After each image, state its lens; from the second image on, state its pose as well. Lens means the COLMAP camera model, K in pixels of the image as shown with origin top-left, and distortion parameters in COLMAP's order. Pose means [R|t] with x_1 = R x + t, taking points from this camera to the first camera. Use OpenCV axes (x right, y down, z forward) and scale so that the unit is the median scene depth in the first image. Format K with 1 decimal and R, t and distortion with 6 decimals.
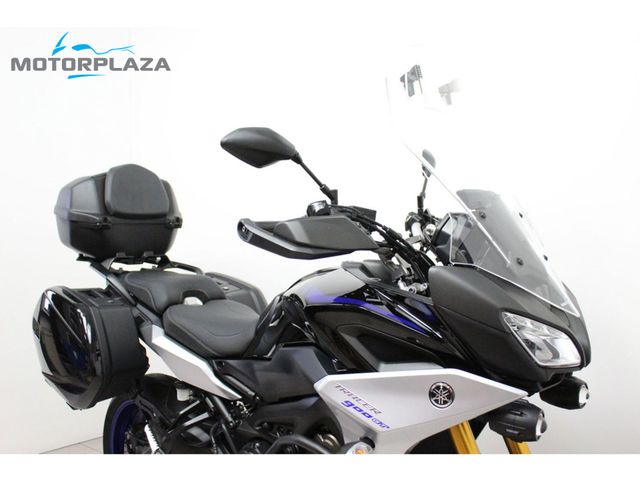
lens RADIAL K [[611.0, 0, 320.0], [0, 611.0, 240.0], [0, 0, 1]] dist [-0.091619, -0.001405]
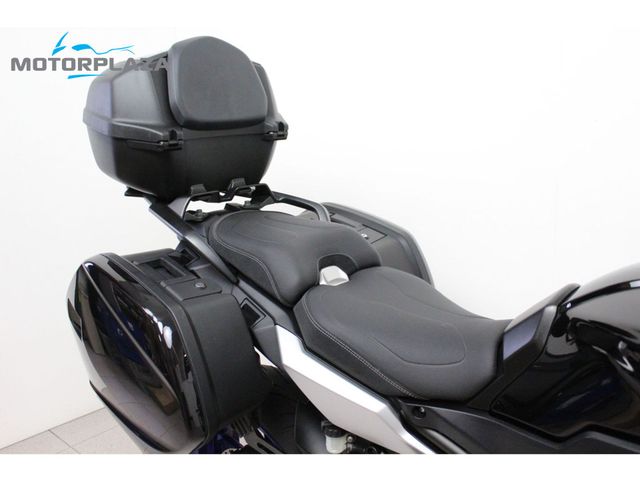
lens RADIAL K [[611.0, 0, 320.0], [0, 611.0, 240.0], [0, 0, 1]] dist [-0.091619, -0.001405]
pose [[0.999526, -0.008026, -0.029729, -0.206542], [0.014050, 0.977949, 0.208371, -0.057590], [0.027401, -0.208690, 0.977598, 0.427504]]
